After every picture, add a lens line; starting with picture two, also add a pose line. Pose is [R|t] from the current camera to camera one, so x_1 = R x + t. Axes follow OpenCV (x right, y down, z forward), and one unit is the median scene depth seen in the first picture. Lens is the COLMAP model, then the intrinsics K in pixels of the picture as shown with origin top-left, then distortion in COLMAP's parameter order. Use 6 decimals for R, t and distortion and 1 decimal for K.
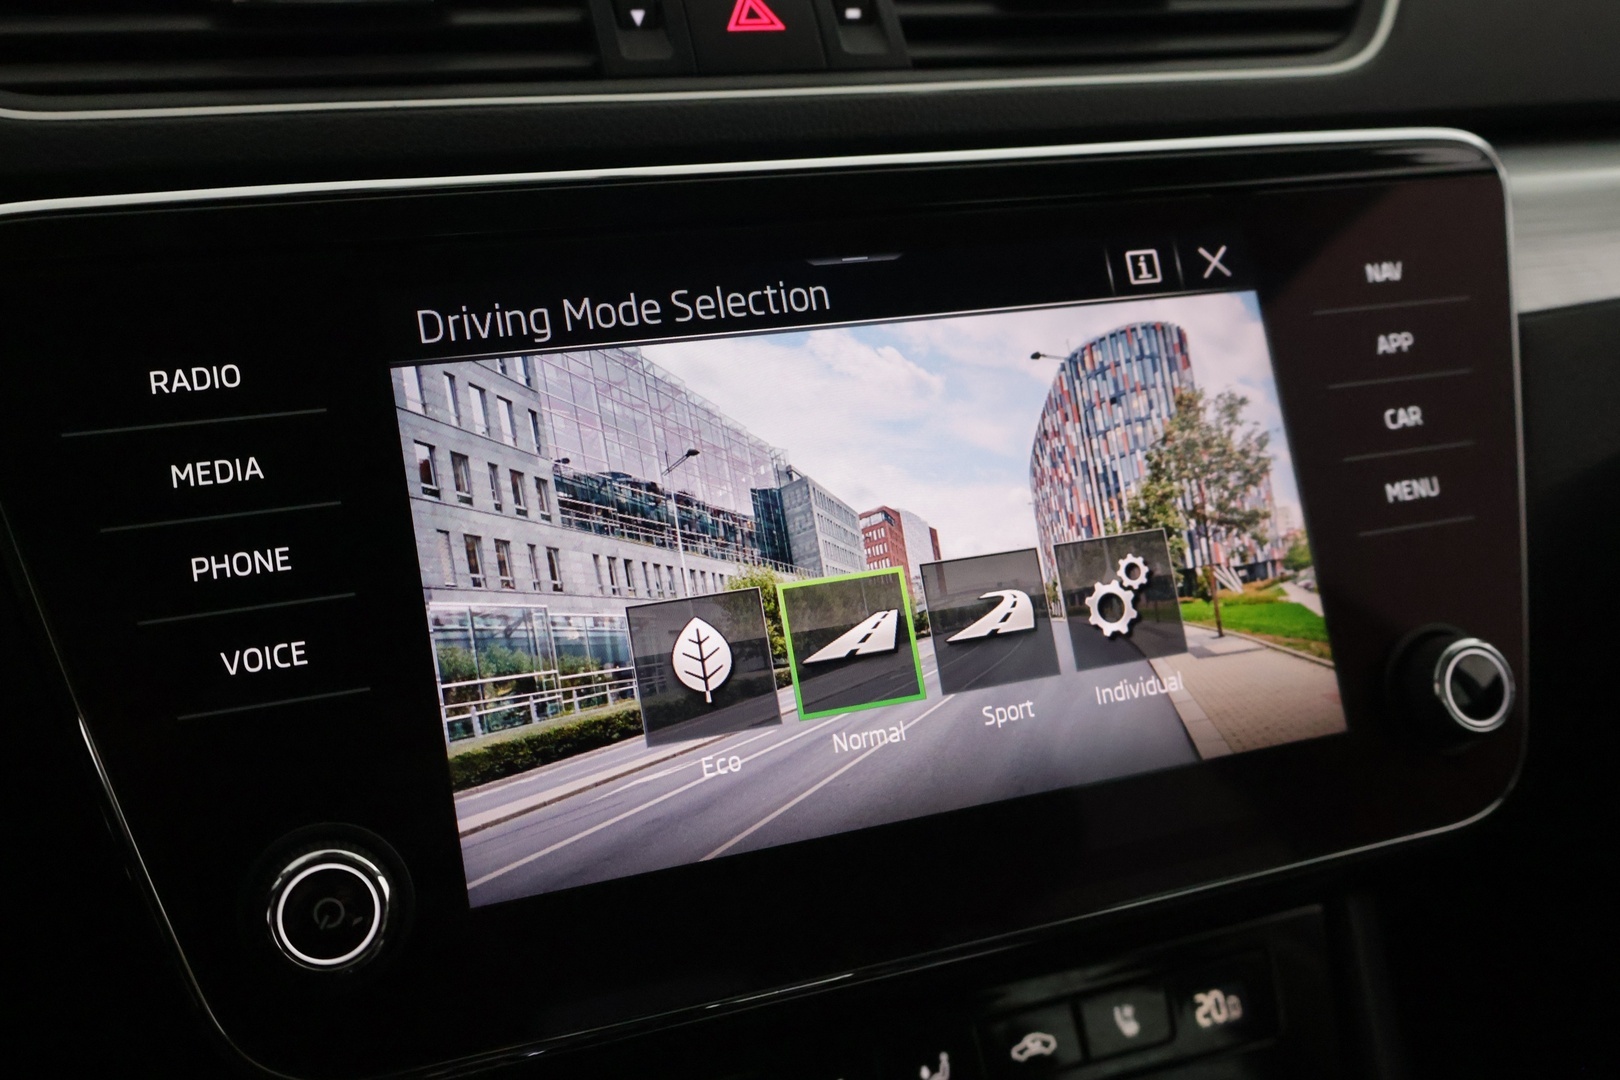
lens RADIAL K [[1625.7, 0, 810.7], [0, 1625.7, 559.2], [0, 0, 1]] dist [-0.012082, 0.018954]
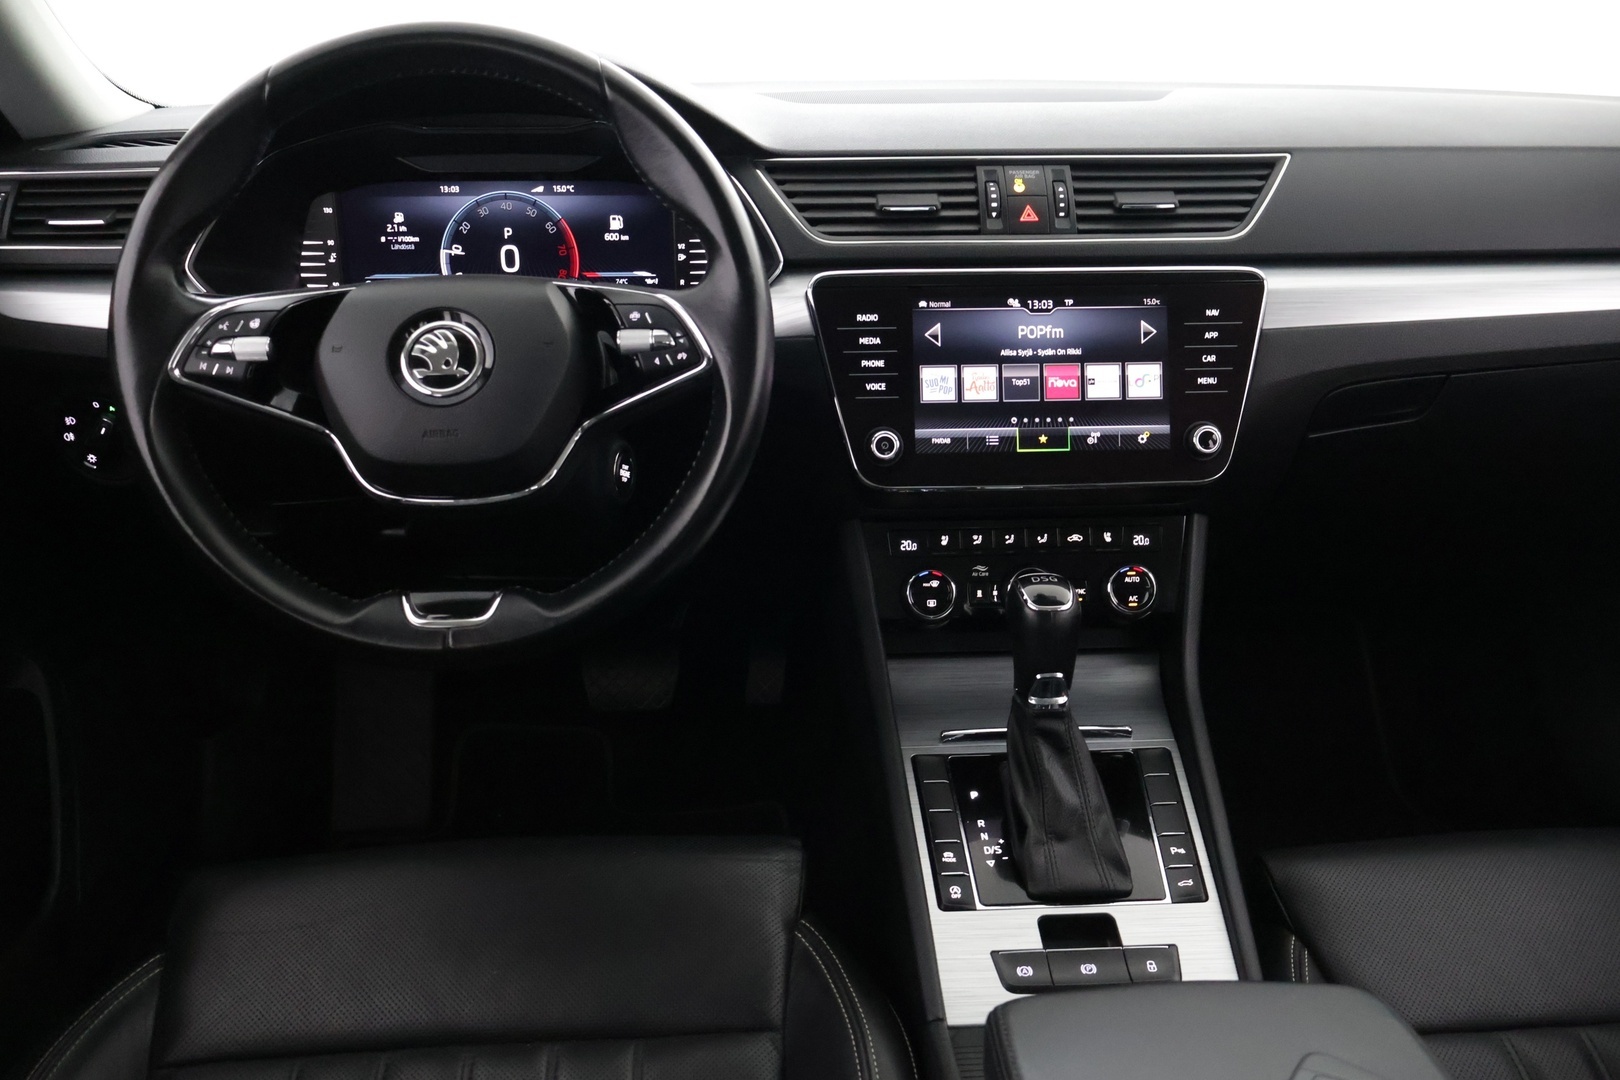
lens RADIAL K [[1371.8, 0, 810.0], [0, 1371.8, 540.0], [0, 0, 1]] dist [-0.002723, 0.008246]
pose [[0.951979, 0.151306, -0.266162, 0.411572], [-0.117249, 0.983244, 0.139585, -0.019898], [0.282822, -0.101675, 0.953768, -2.006816]]
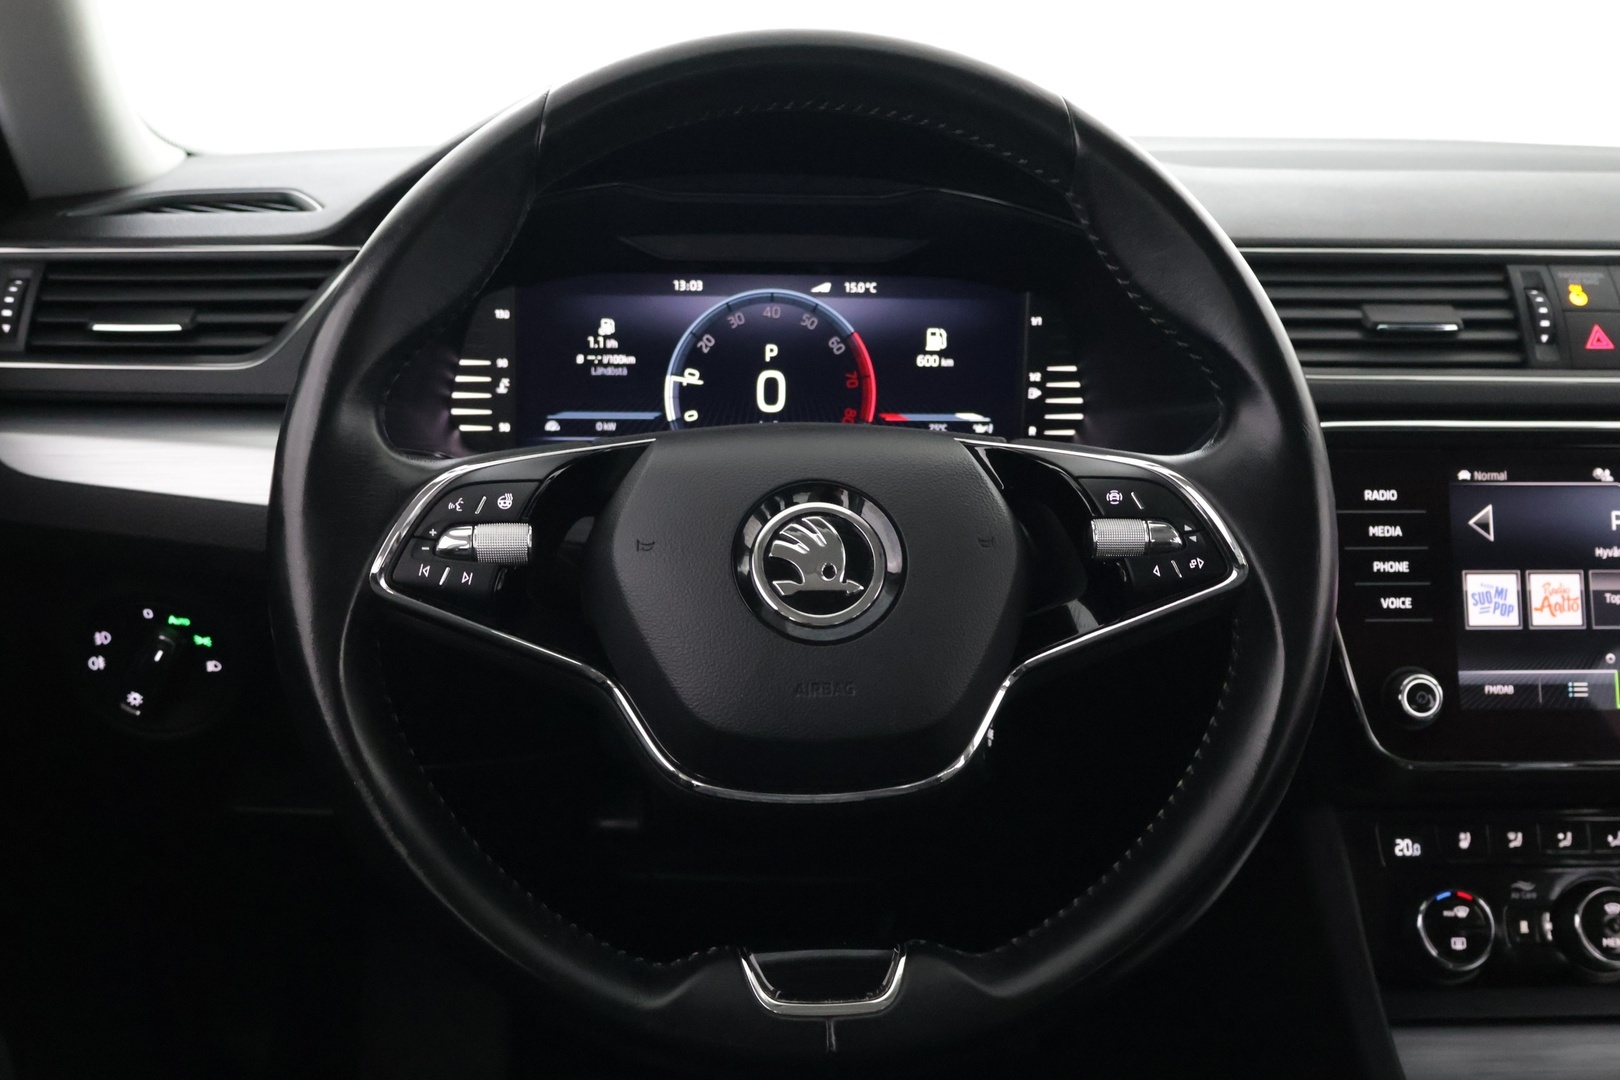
lens RADIAL K [[1824.2, 0, 810.0], [0, 1824.2, 540.0], [0, 0, 1]] dist [0.003033, 0.022510]
pose [[0.956434, 0.134941, -0.258891, -0.400777], [-0.131814, 0.990836, 0.029484, -0.002533], [0.260497, 0.005926, 0.965456, -1.741757]]
